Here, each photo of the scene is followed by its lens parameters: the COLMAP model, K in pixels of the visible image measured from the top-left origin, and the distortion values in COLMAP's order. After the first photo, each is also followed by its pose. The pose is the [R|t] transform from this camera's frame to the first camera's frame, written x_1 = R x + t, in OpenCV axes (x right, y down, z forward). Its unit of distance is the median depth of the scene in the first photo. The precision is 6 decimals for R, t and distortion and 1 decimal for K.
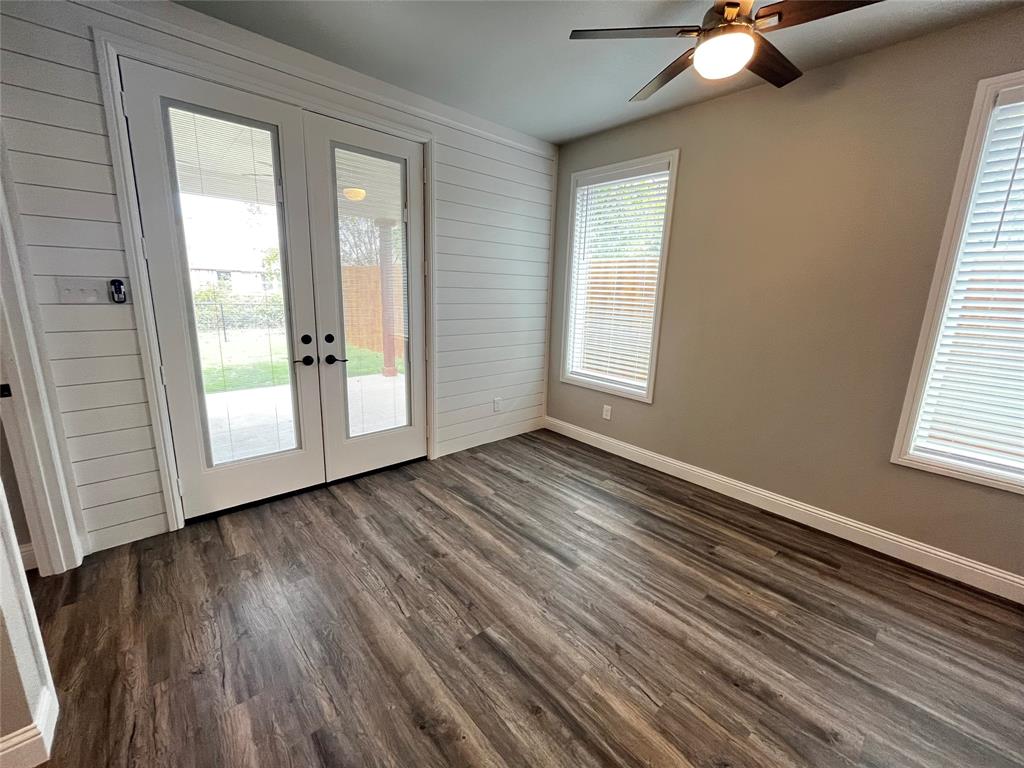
lens RADIAL K [[414.0, 0, 513.5], [0, 414.0, 378.6], [0, 0, 1]] dist [-0.003139, -0.000158]
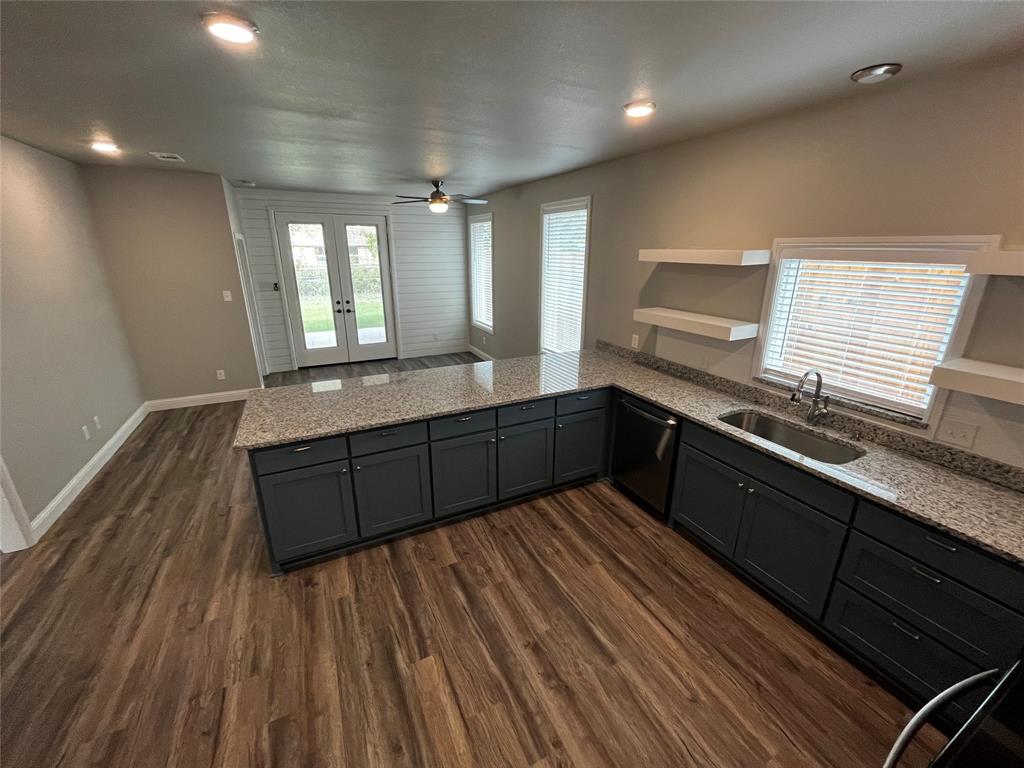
lens RADIAL K [[414.0, 0, 510.7], [0, 414.0, 379.9], [0, 0, 1]] dist [-0.003139, -0.000158]
pose [[0.967044, 0.047149, -0.250204, 1.510069], [-0.025557, 0.995716, 0.088857, 0.159342], [0.253322, -0.079534, 0.964107, -1.558034]]
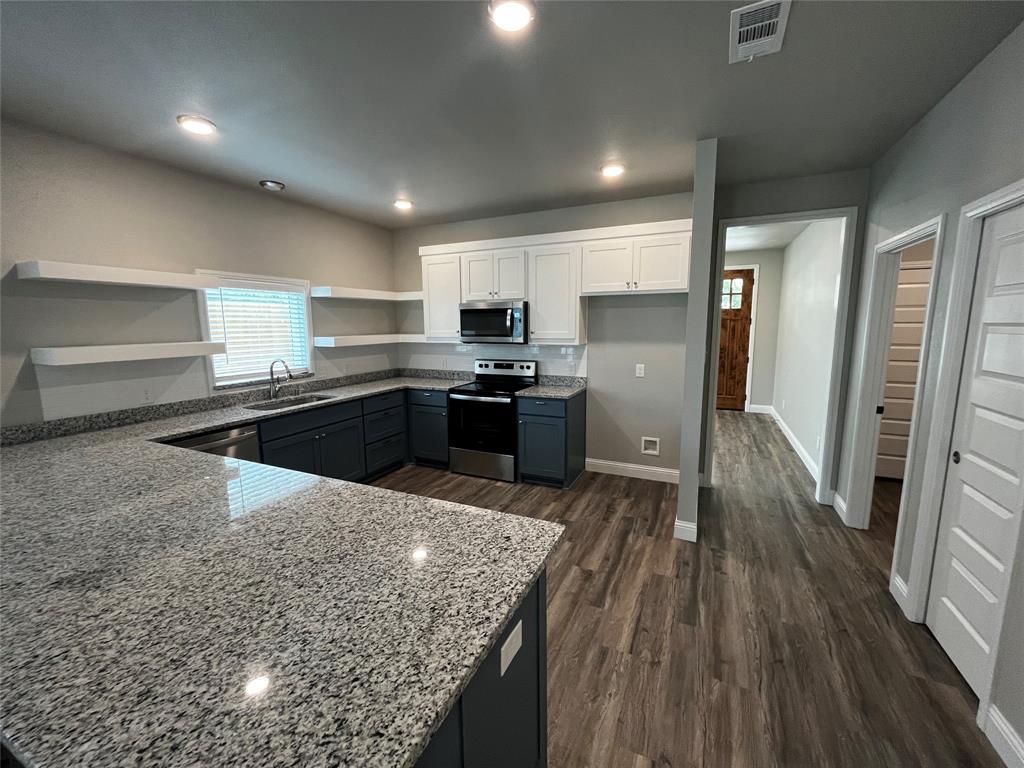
lens RADIAL K [[414.0, 0, 513.0], [0, 414.0, 381.8], [0, 0, 1]] dist [-0.003139, -0.000158]
pose [[-0.399254, -0.158982, 0.902951, 0.099818], [0.194833, 0.947645, 0.253000, 0.057114], [-0.895900, 0.276936, -0.347376, -0.529158]]
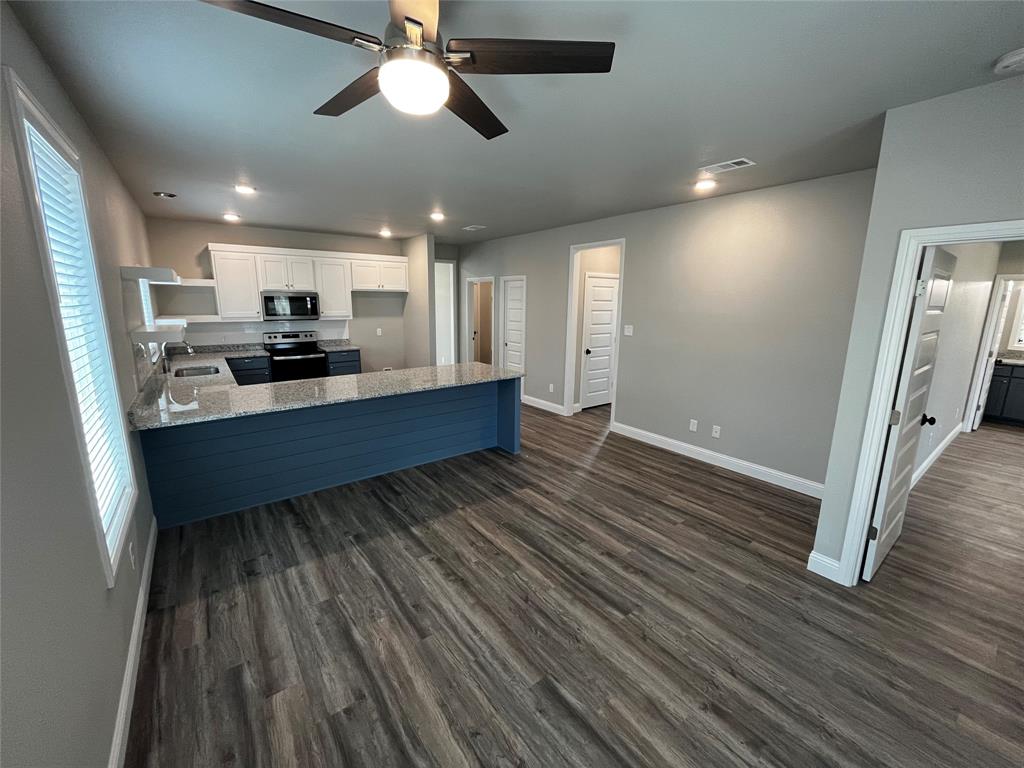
lens RADIAL K [[414.0, 0, 515.1], [0, 414.0, 381.2], [0, 0, 1]] dist [-0.003139, -0.000158]
pose [[-0.996018, -0.057873, 0.067811, 0.184578], [-0.025431, 0.913485, 0.406077, -0.472326], [-0.085445, 0.402735, -0.911320, 1.542040]]
